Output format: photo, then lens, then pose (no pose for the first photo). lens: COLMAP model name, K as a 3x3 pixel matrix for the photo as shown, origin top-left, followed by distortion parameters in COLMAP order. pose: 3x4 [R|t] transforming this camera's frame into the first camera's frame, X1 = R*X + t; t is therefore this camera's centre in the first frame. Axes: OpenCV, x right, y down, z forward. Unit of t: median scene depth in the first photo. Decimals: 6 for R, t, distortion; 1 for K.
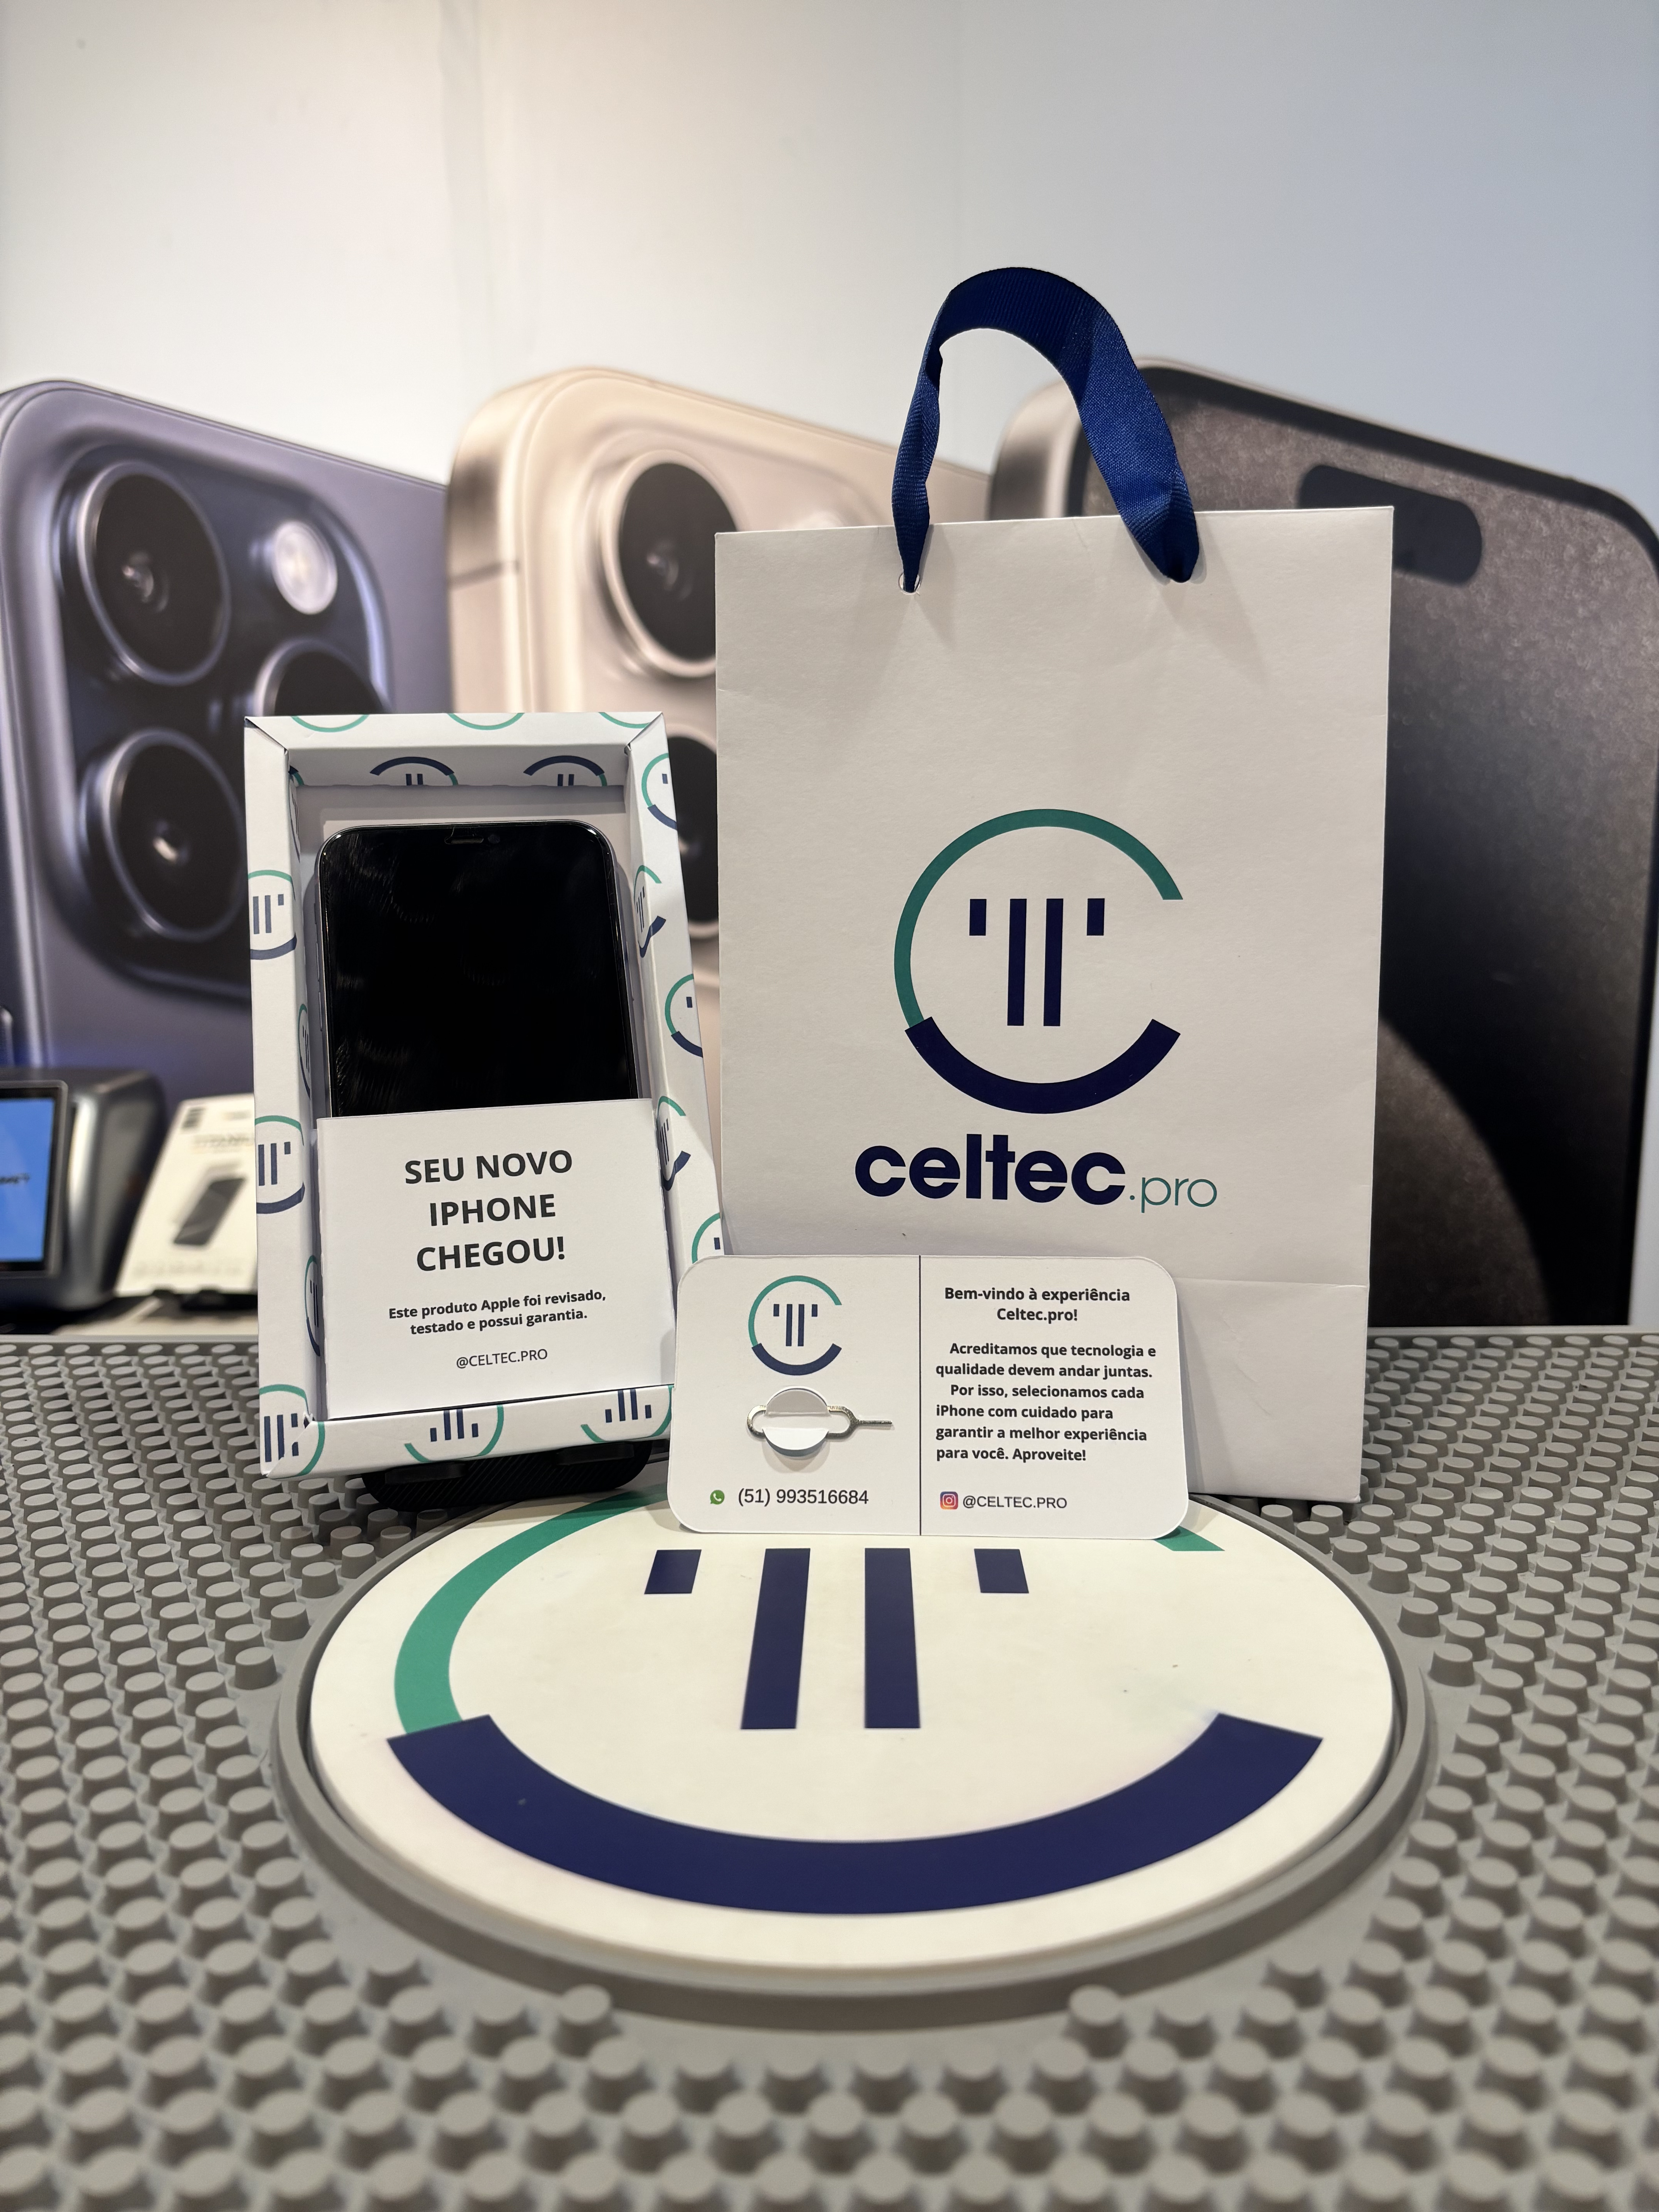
lens RADIAL K [[1689.9, 0, 842.2], [0, 1689.9, 1112.6], [0, 0, 1]] dist [-0.011586, 0.005711]
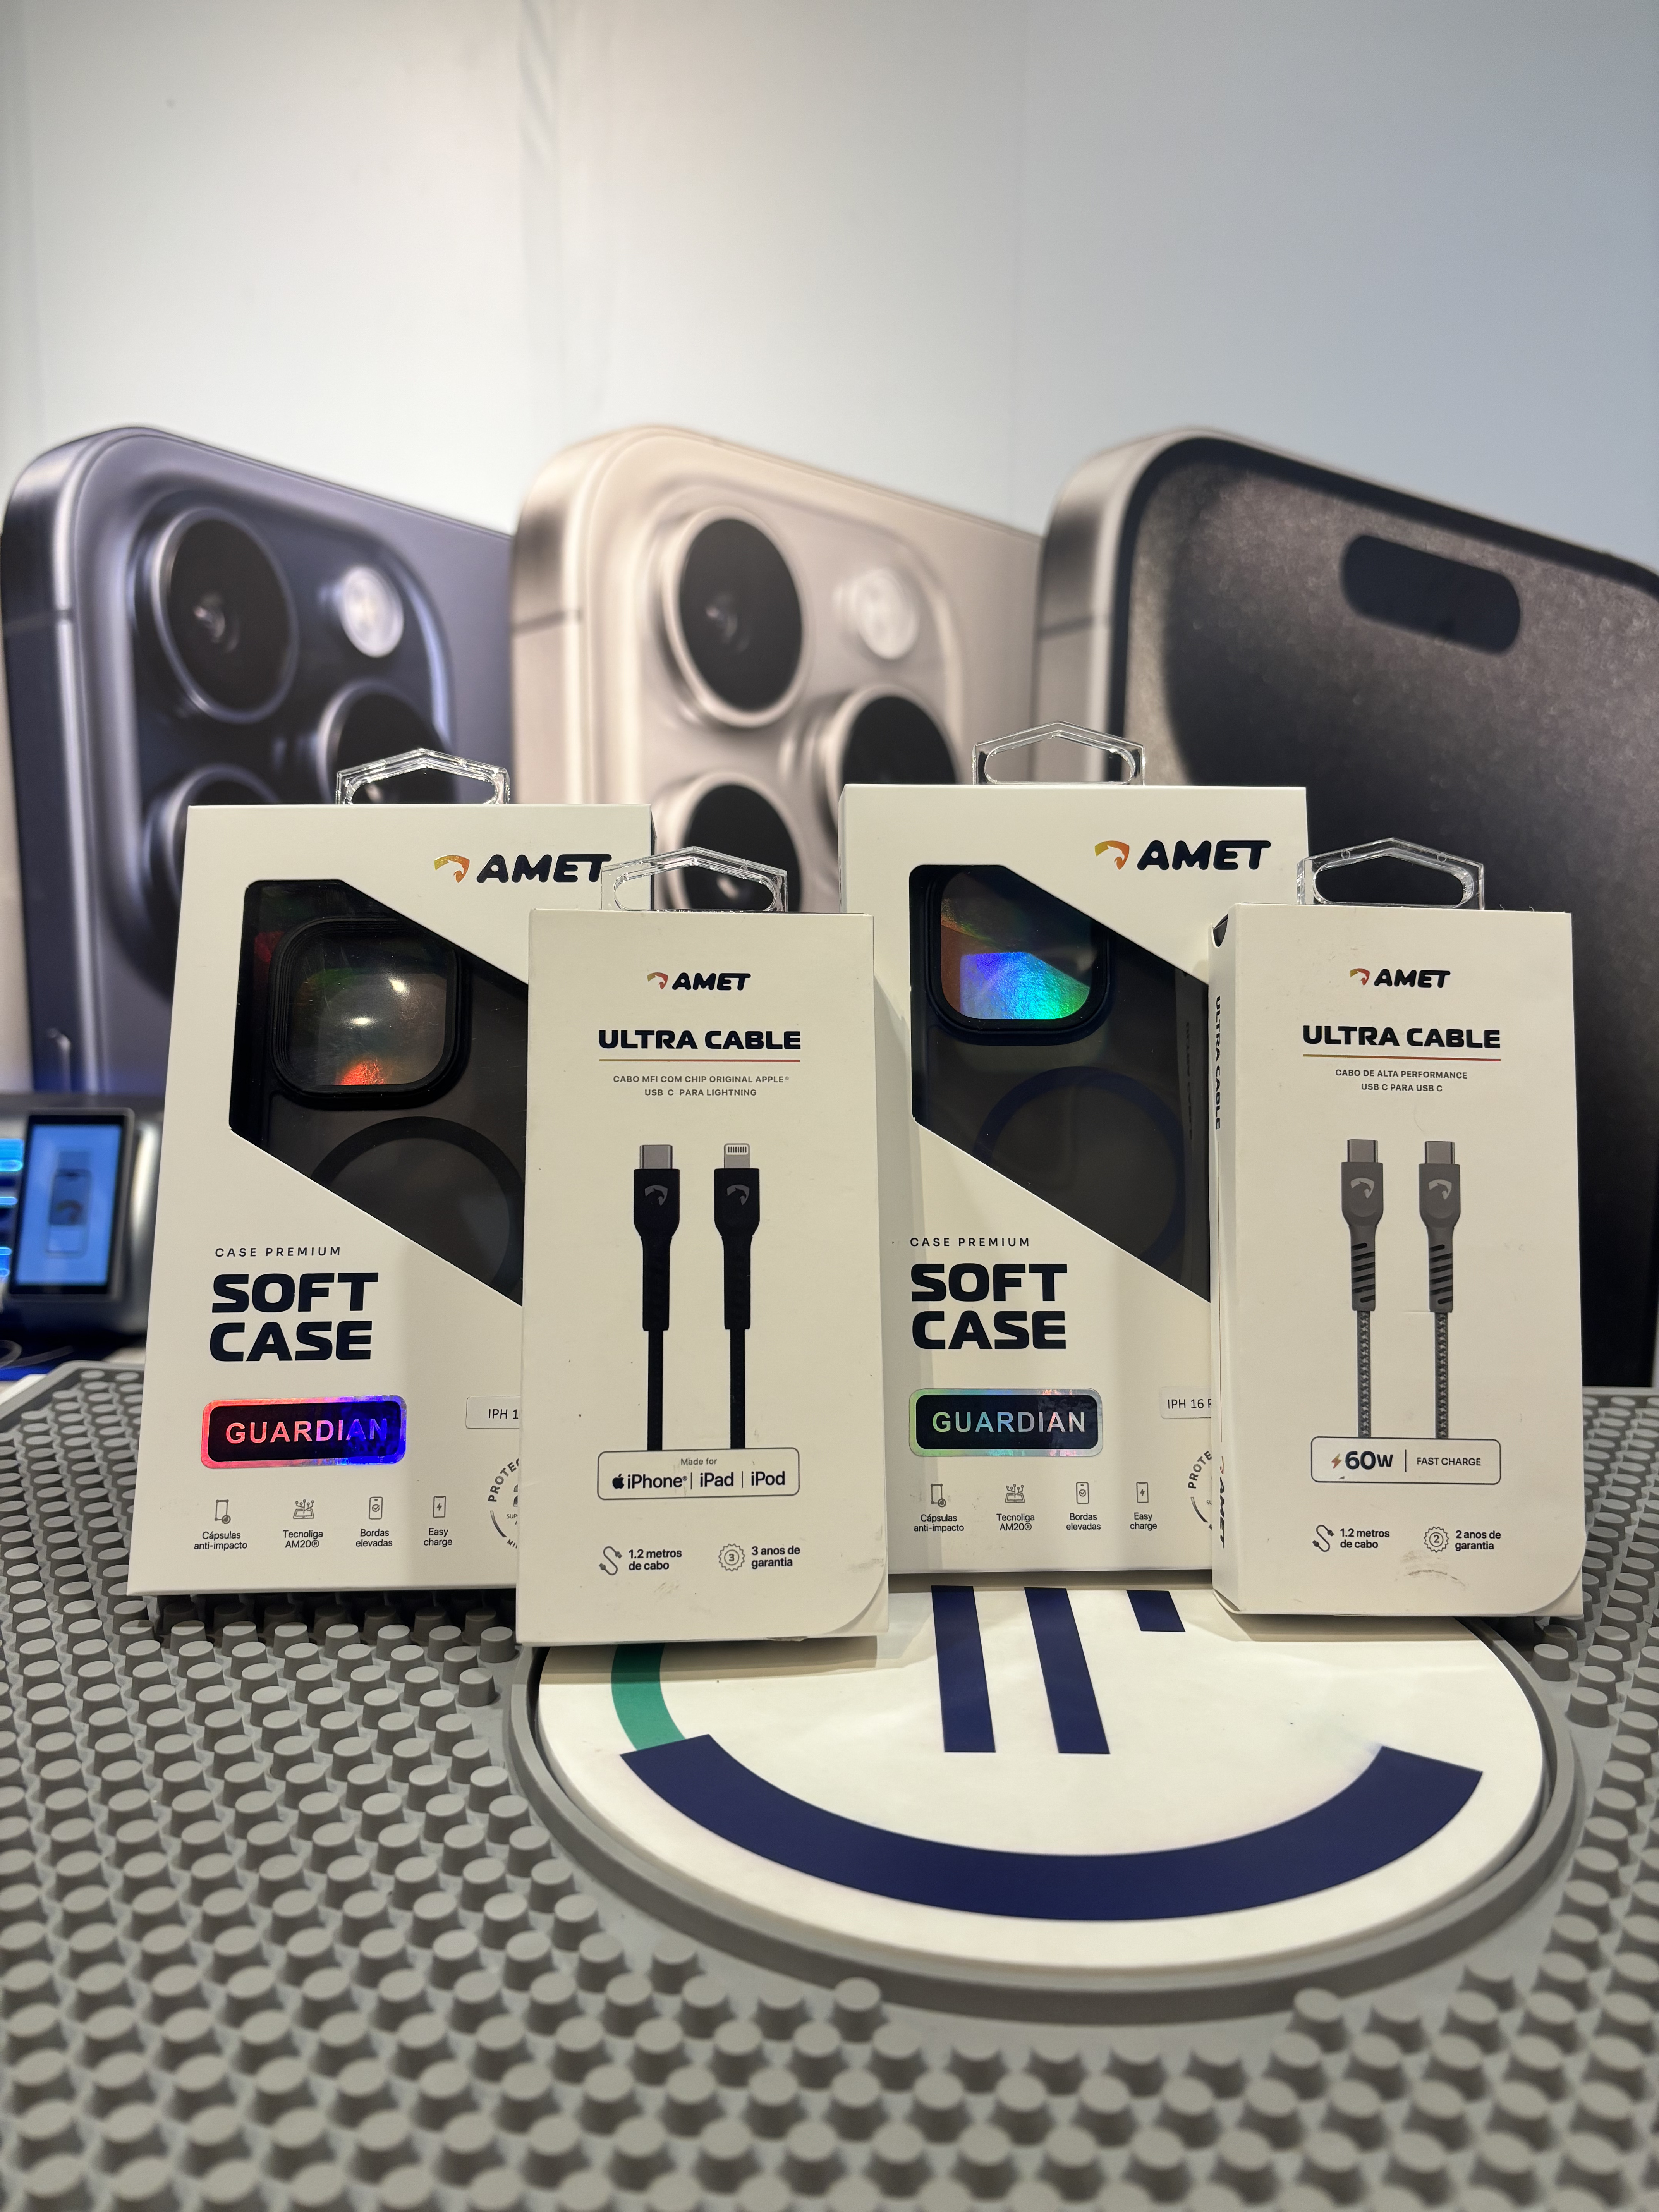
lens RADIAL K [[1689.9, 0, 845.1], [0, 1689.9, 1108.5], [0, 0, 1]] dist [-0.011586, 0.005711]
pose [[0.999755, 0.022110, 0.000520, -0.025501], [-0.022091, 0.999479, -0.023515, -0.003987], [-0.001040, 0.023498, 0.999723, -0.017948]]
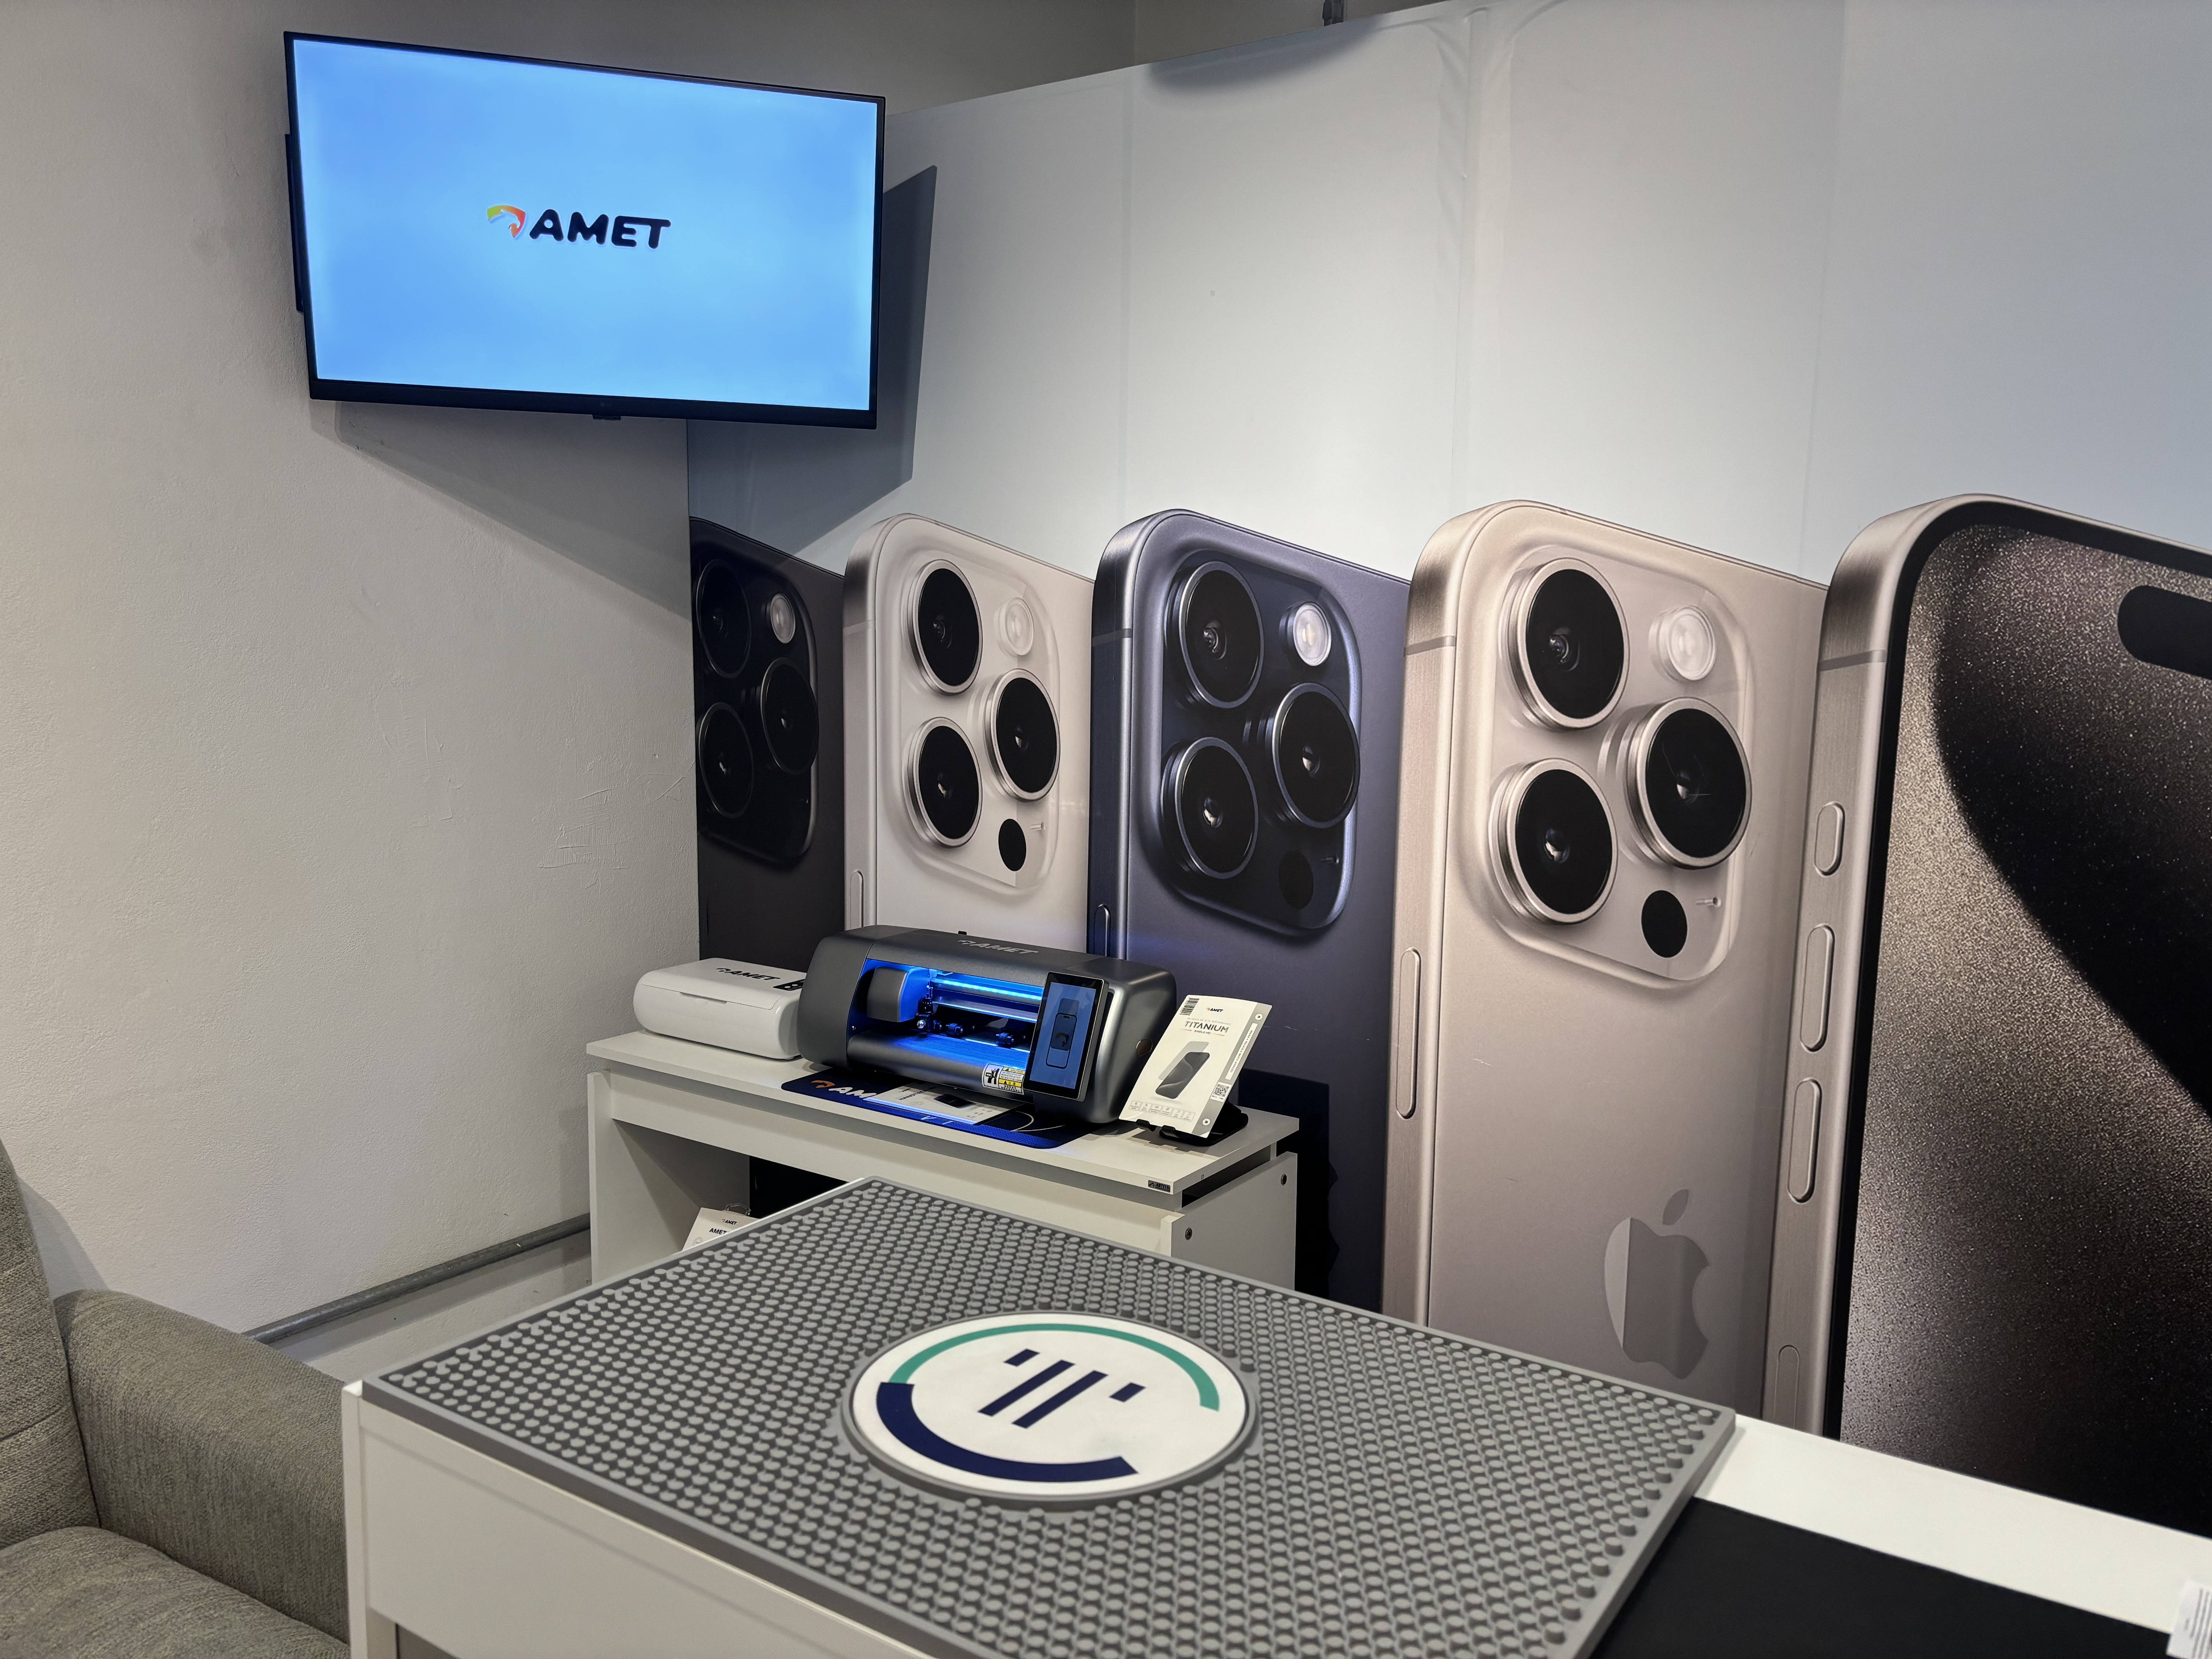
lens RADIAL K [[1689.9, 0, 1104.4], [0, 1689.9, 835.0], [0, 0, 1]] dist [-0.011586, 0.005711]
pose [[0.835791, 0.109585, -0.538000, 0.328253], [-0.125568, 0.992060, 0.007001, -0.143281], [0.534496, 0.061705, 0.842916, -0.300901]]
